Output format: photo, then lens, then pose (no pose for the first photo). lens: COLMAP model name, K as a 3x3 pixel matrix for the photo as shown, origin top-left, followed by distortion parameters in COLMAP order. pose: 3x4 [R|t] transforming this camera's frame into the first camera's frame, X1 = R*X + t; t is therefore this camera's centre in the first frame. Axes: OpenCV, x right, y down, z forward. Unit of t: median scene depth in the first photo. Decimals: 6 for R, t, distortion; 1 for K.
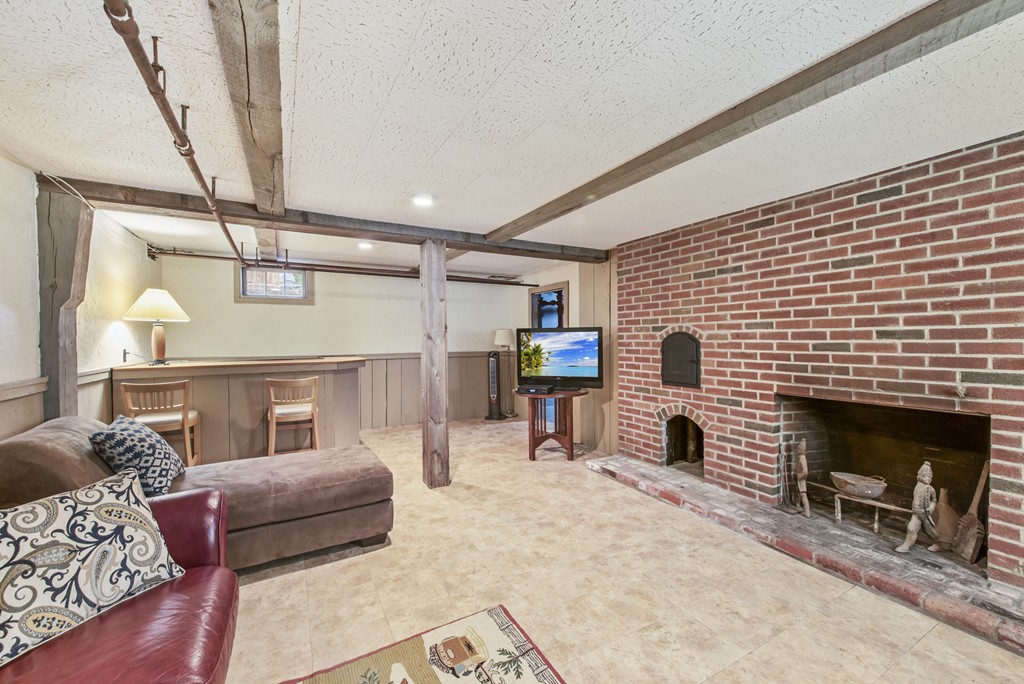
lens RADIAL K [[412.9, 0, 513.1], [0, 412.9, 339.6], [0, 0, 1]] dist [-0.001592, -0.001520]
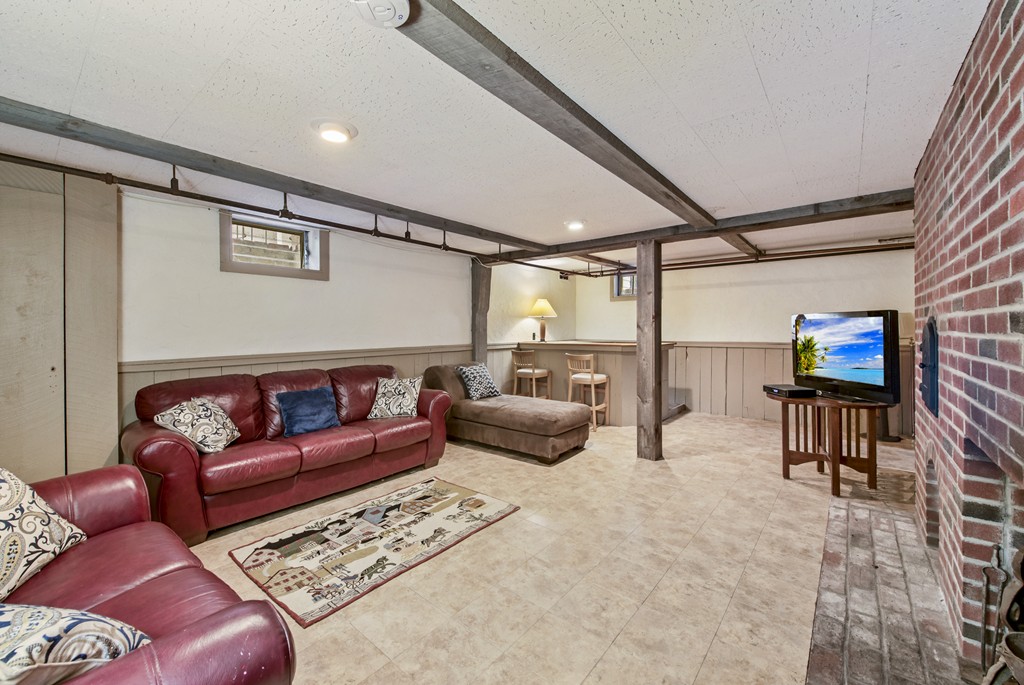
lens RADIAL K [[412.9, 0, 494.1], [0, 412.9, 328.0], [0, 0, 1]] dist [-0.001592, -0.001520]
pose [[0.335351, 0.004613, -0.942082, 0.902343], [-0.002315, 0.999989, 0.004073, -0.006051], [0.942091, 0.000815, 0.335358, 0.277782]]
